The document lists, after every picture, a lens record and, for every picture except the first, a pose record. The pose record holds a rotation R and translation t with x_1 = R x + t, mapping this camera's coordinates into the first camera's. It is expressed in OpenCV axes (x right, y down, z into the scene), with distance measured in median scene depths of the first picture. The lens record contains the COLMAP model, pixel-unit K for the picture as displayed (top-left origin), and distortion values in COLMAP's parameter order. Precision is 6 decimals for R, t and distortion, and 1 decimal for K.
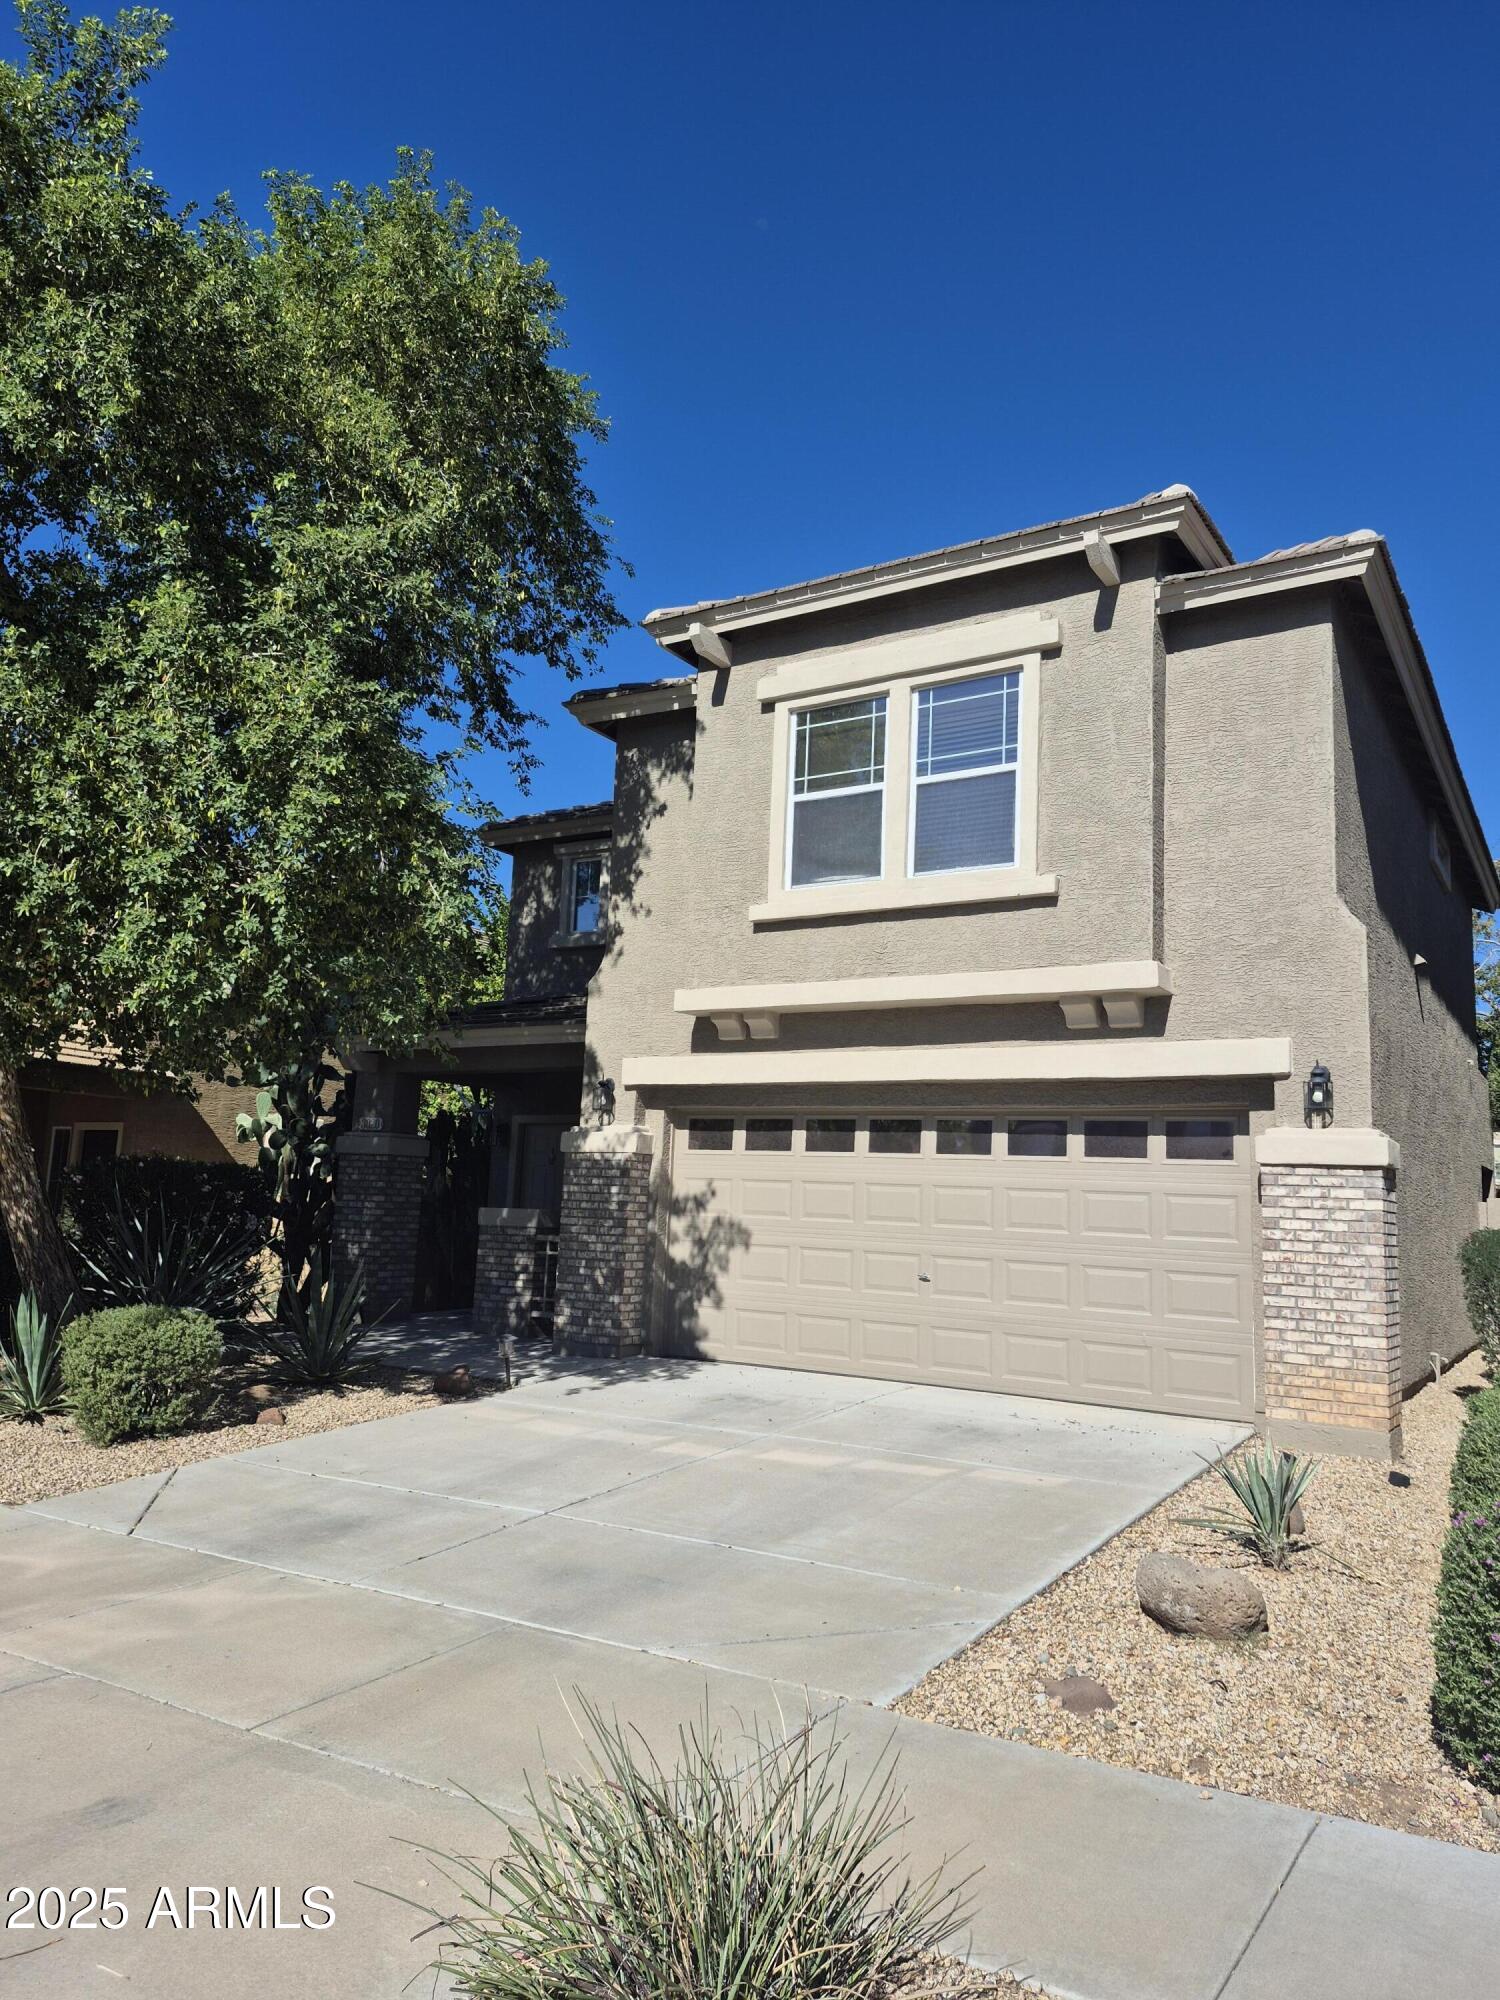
lens RADIAL K [[1363.3, 0, 746.2], [0, 1363.3, 993.1], [0, 0, 1]] dist [0.055867, -0.000221]
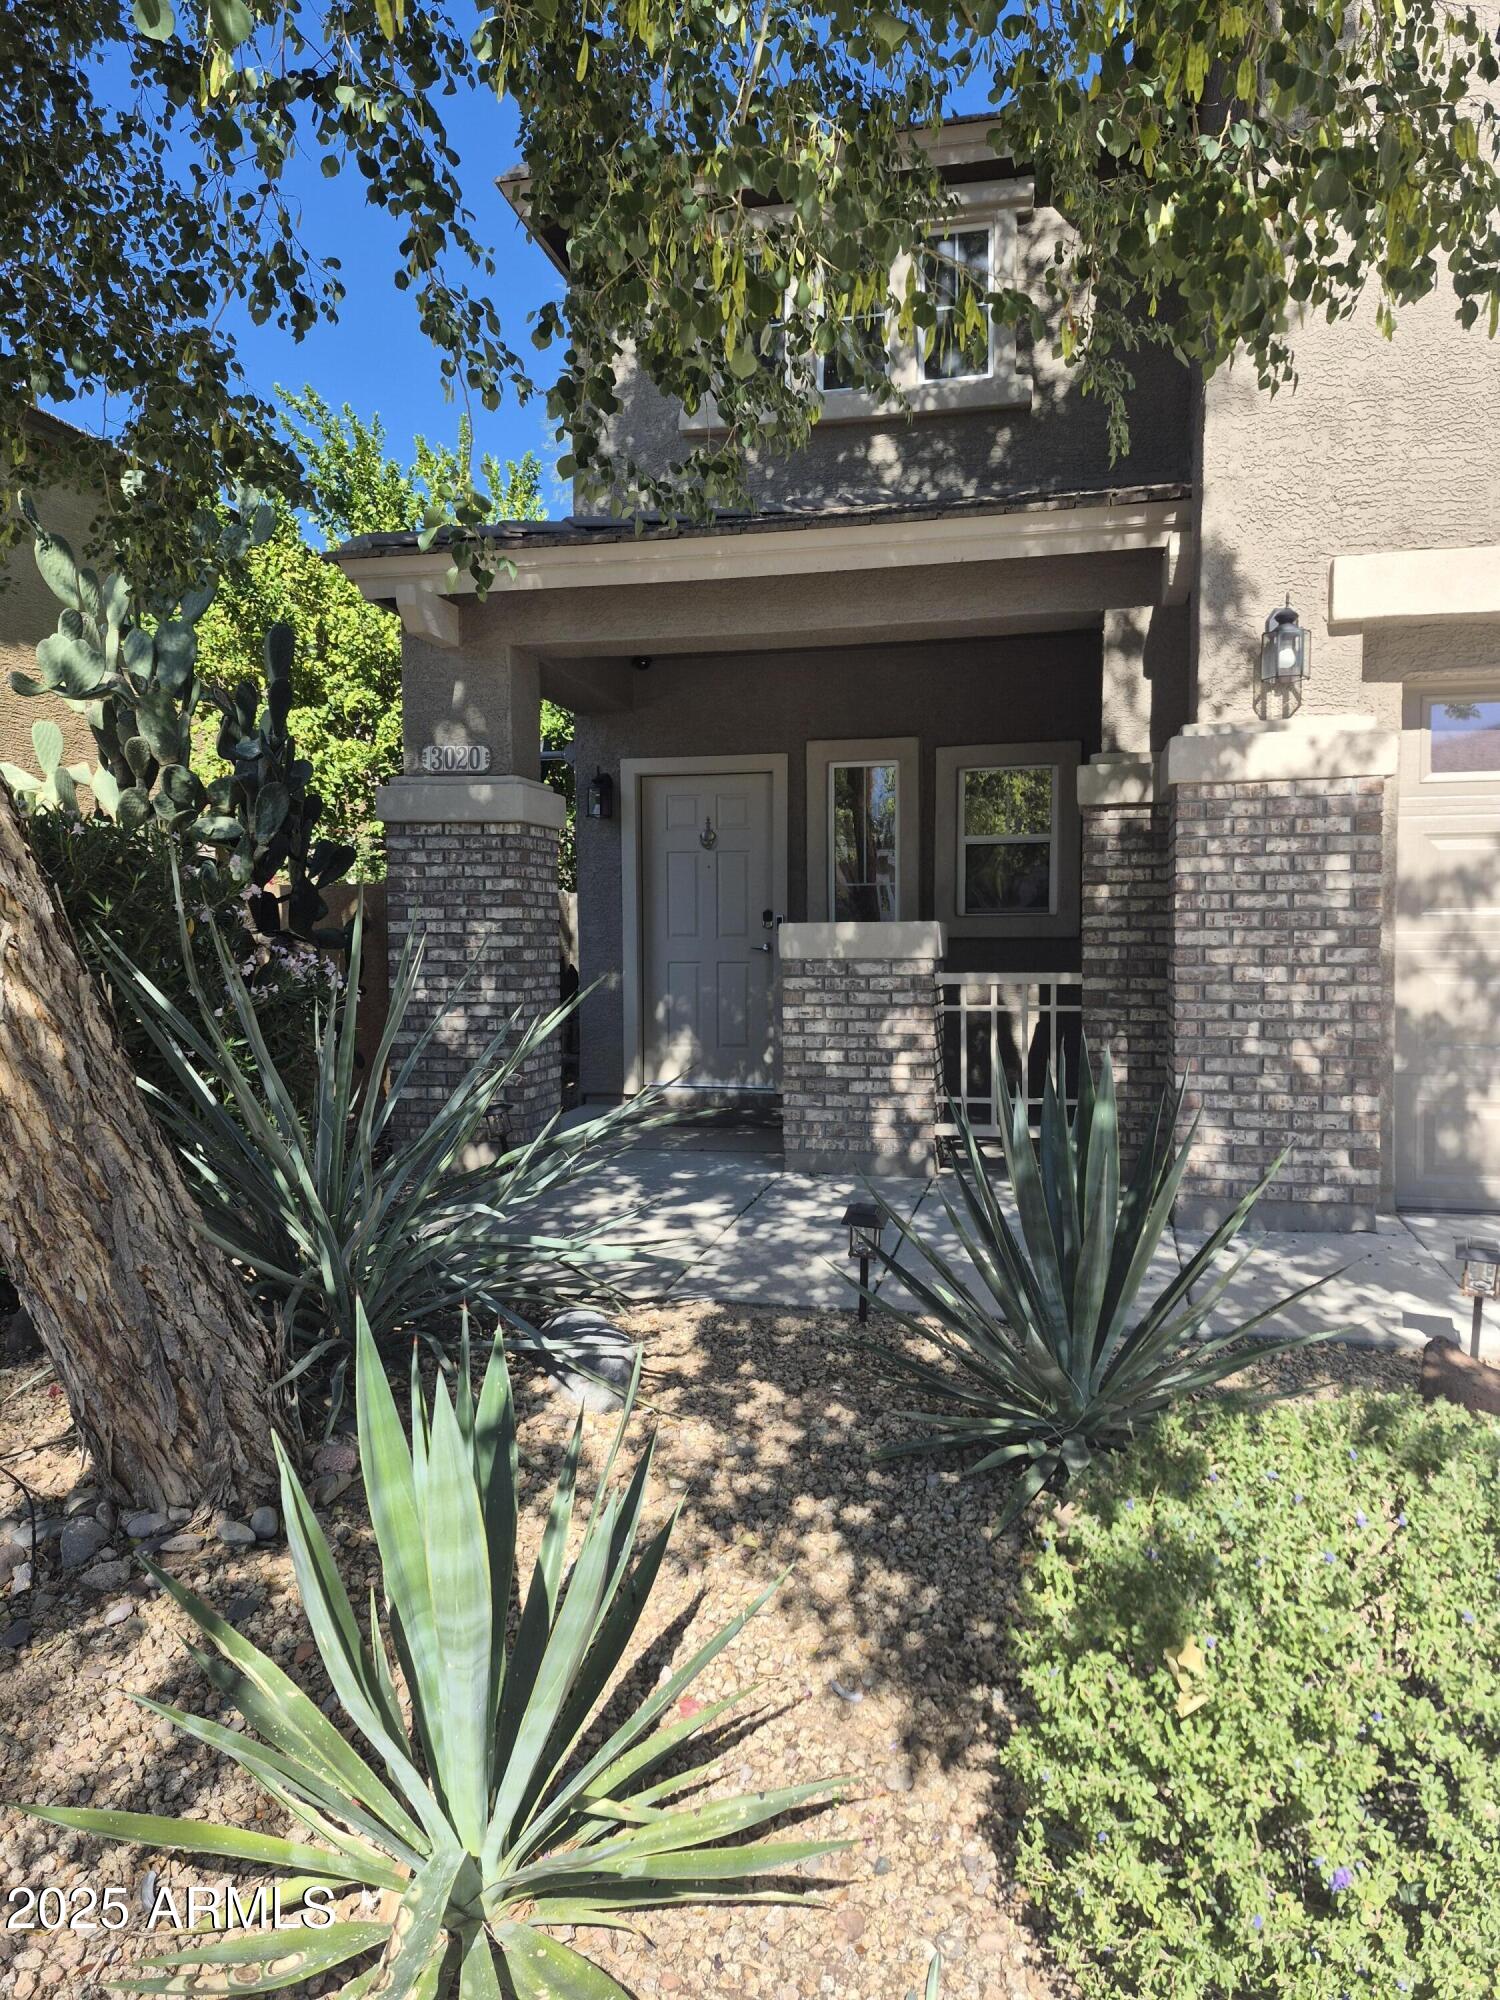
lens RADIAL K [[1363.3, 0, 757.9], [0, 1363.3, 1008.3], [0, 0, 1]] dist [0.055867, -0.000221]
pose [[0.945622, -0.059122, 0.319850, -0.407360], [-0.010893, 0.977034, 0.212804, 0.095567], [-0.325086, -0.204716, 0.923261, 0.629430]]
